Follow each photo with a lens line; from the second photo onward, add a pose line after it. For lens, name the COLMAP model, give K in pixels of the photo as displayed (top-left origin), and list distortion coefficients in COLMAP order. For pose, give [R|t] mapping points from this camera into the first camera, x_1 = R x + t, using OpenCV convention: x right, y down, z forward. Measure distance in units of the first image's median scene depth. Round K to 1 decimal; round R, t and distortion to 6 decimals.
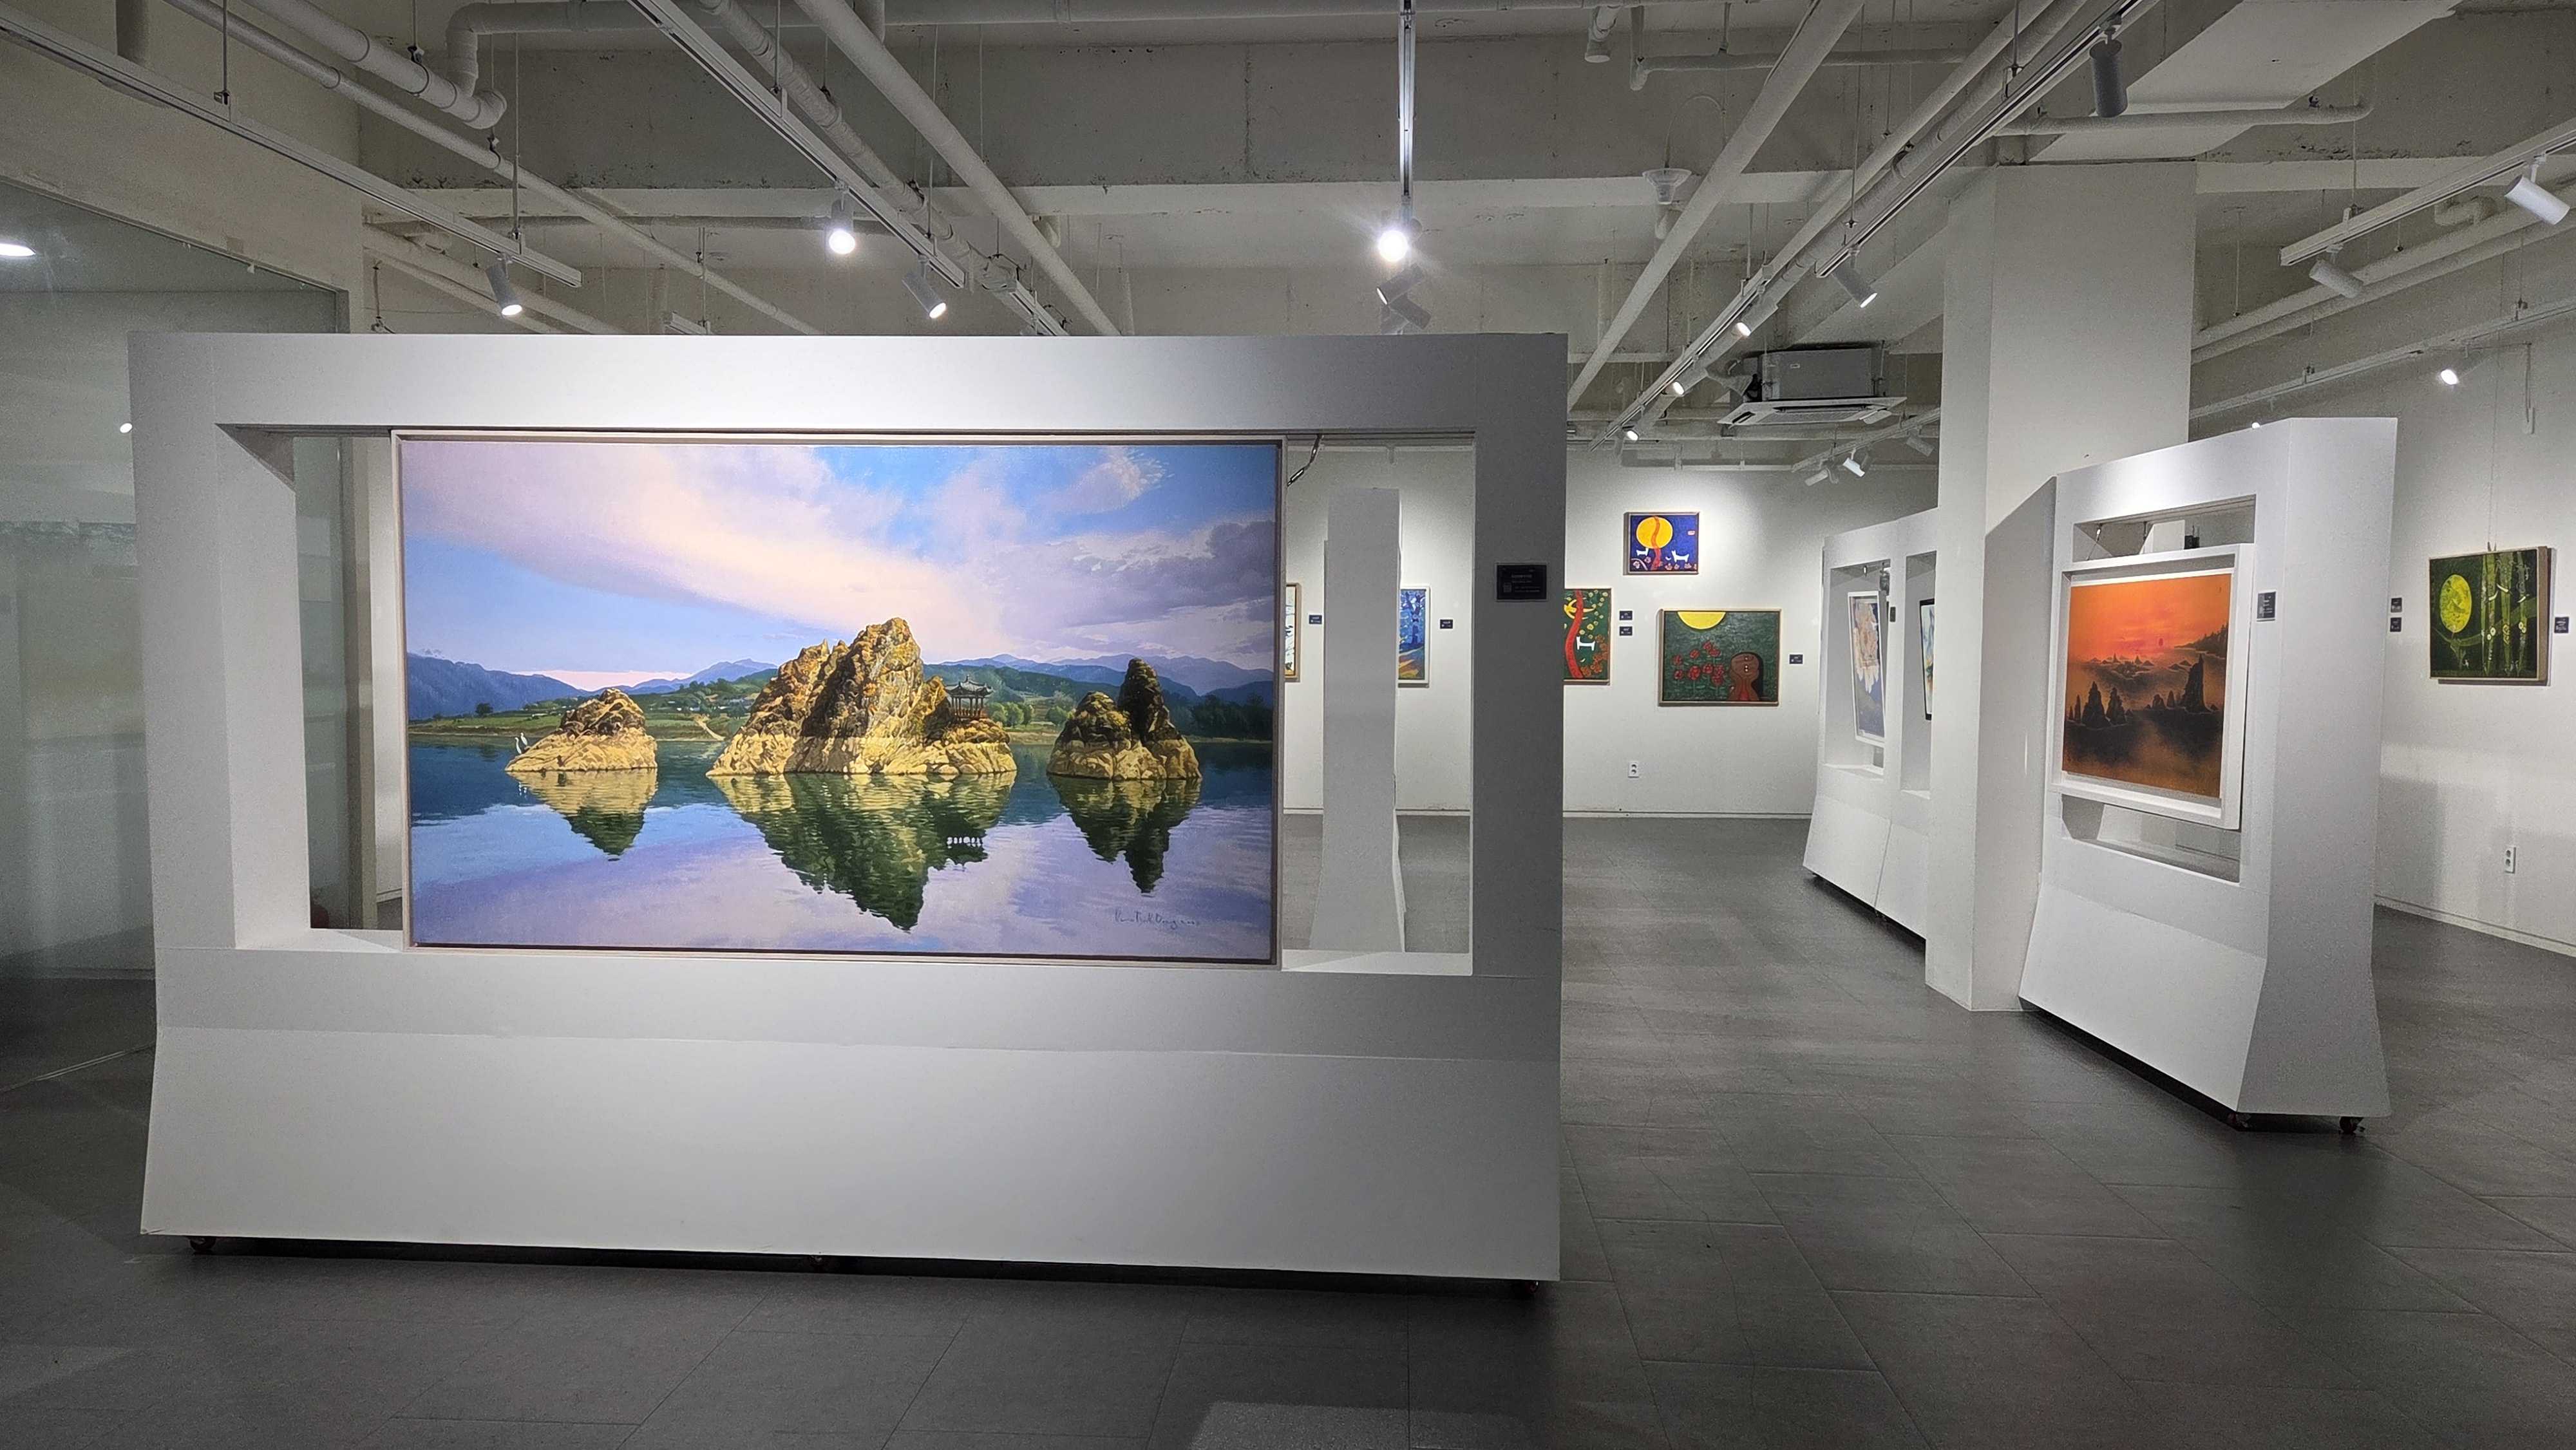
lens RADIAL K [[1828.8, 0, 1284.0], [0, 1828.8, 729.6], [0, 0, 1]] dist [0.008025, 0.000738]
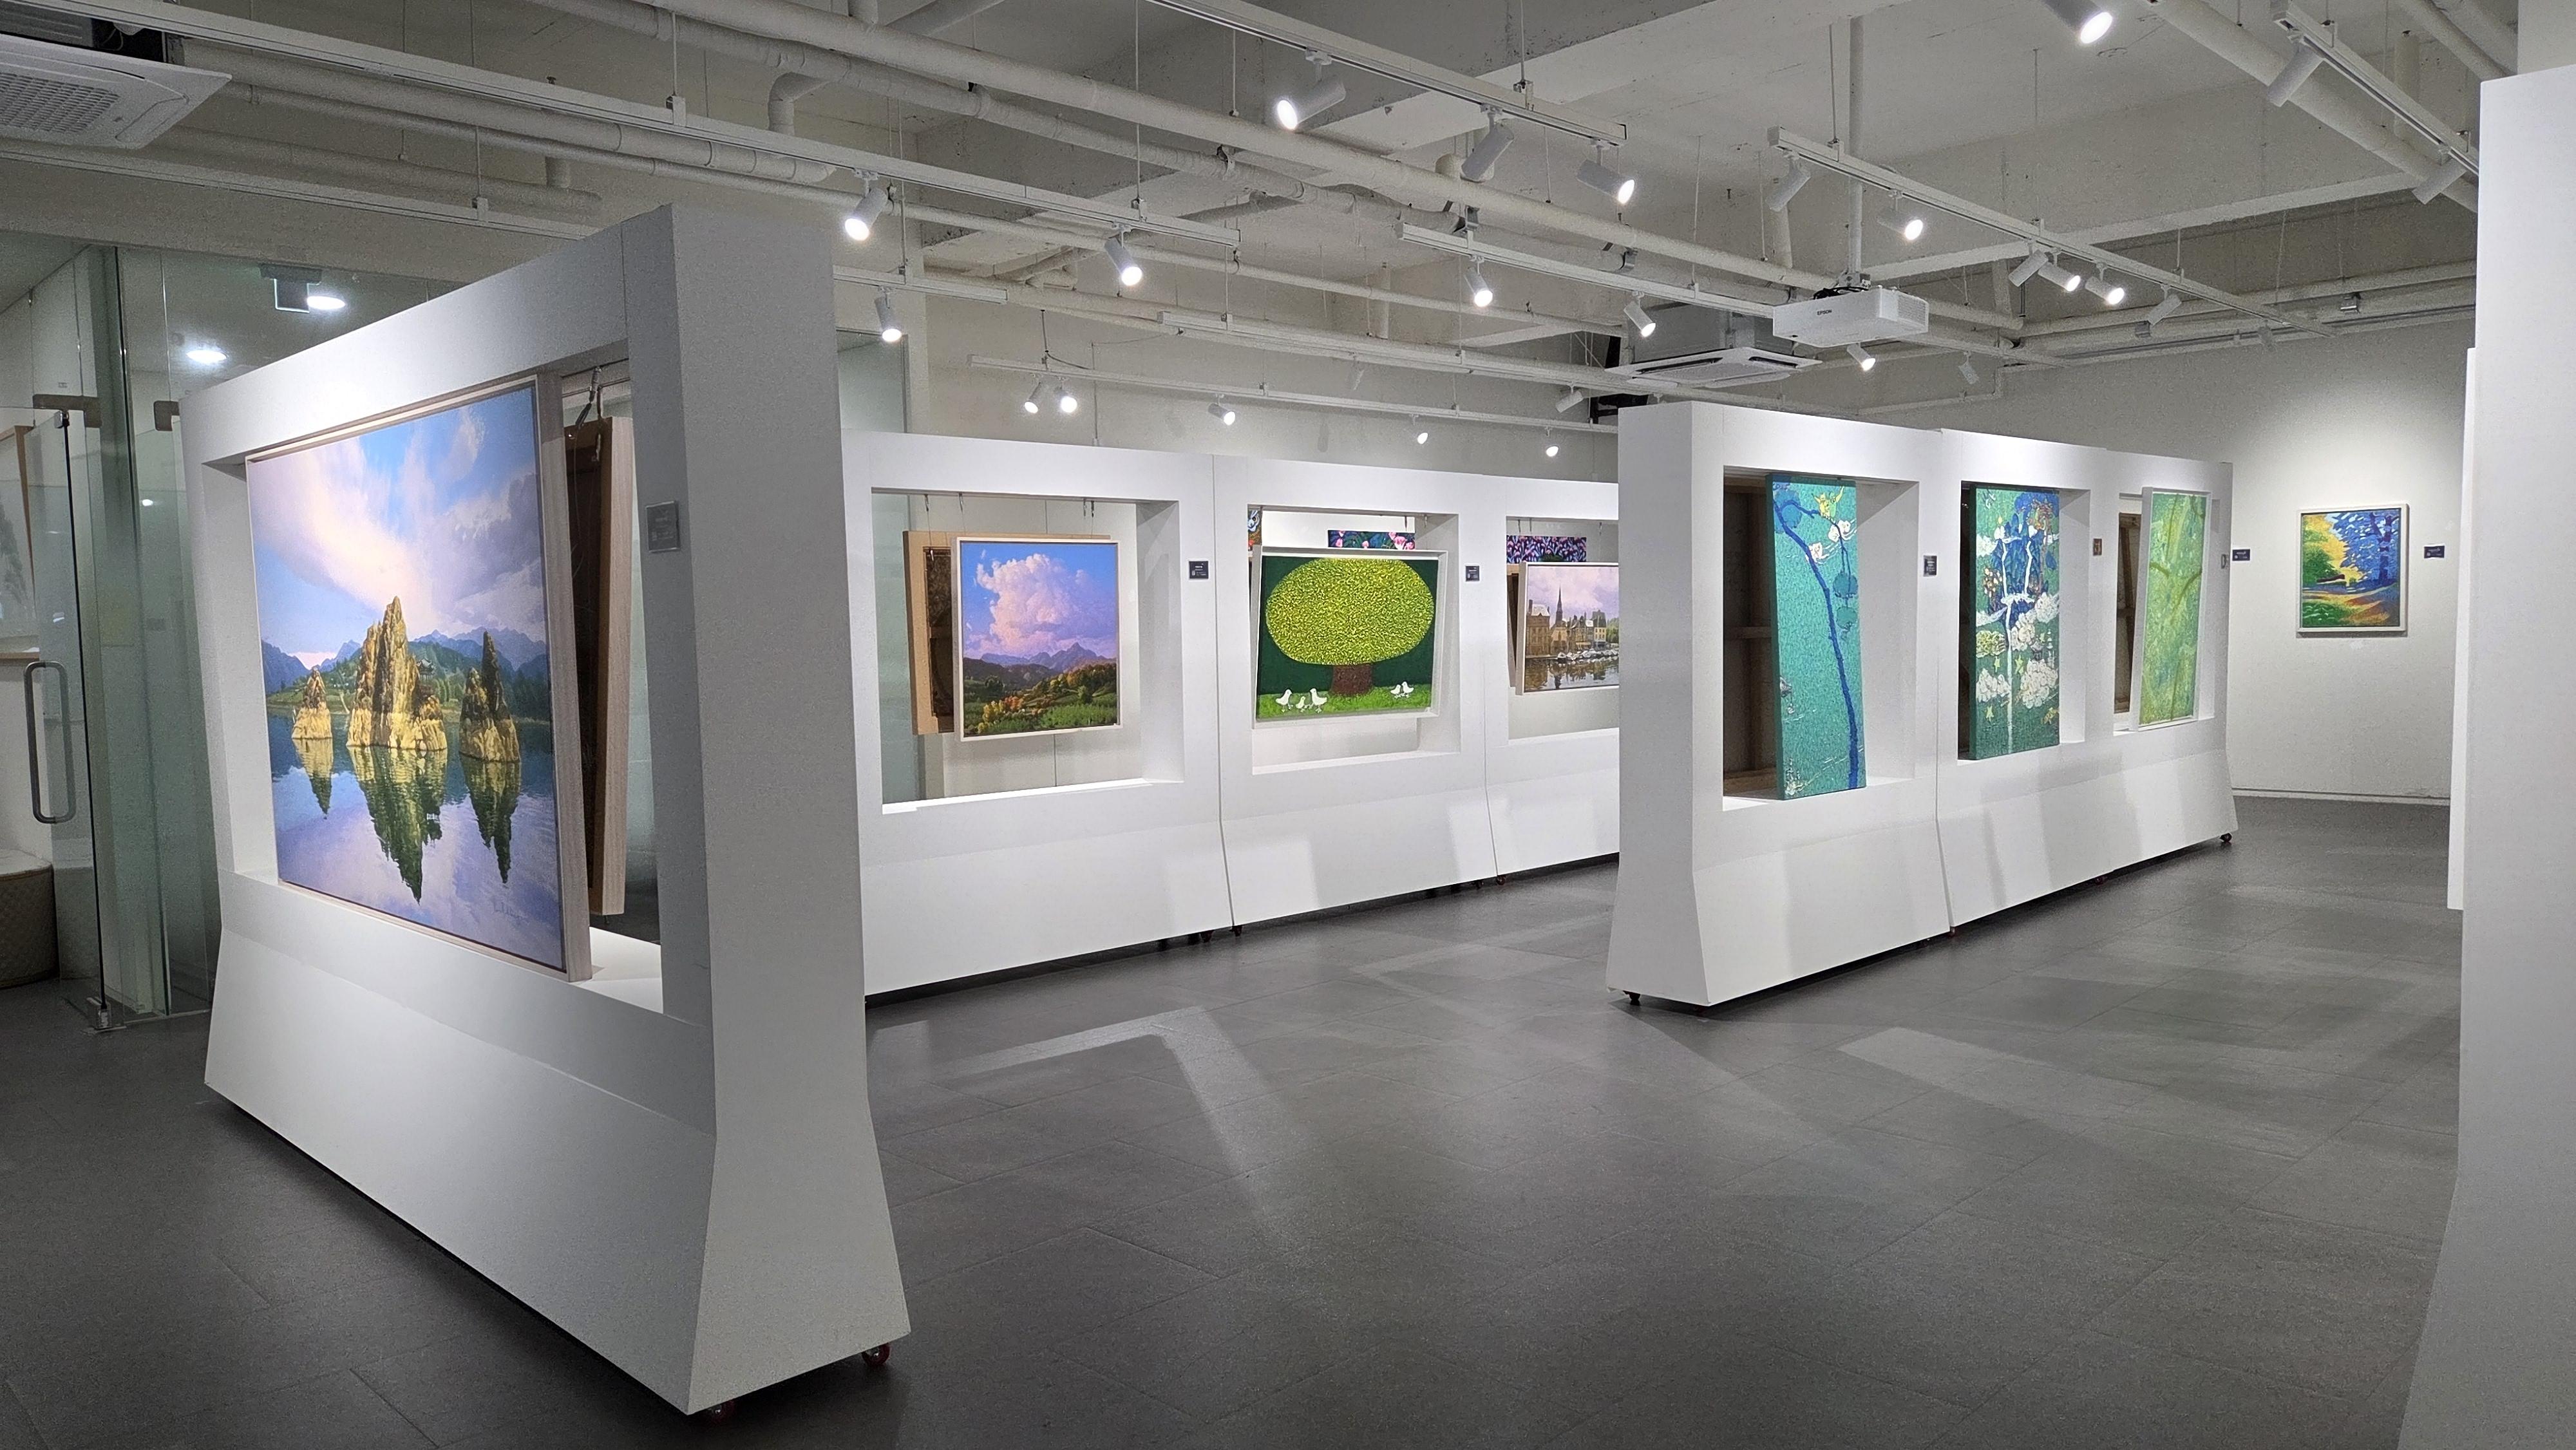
lens RADIAL K [[1668.7, 0, 1360.8], [0, 1668.7, 715.8], [0, 0, 1]] dist [0.033302, -0.000932]
pose [[0.744973, 0.011942, -0.666988, 0.234453], [0.000716, 0.999825, 0.018701, -0.003312], [0.667095, -0.014409, 0.744834, 0.186822]]
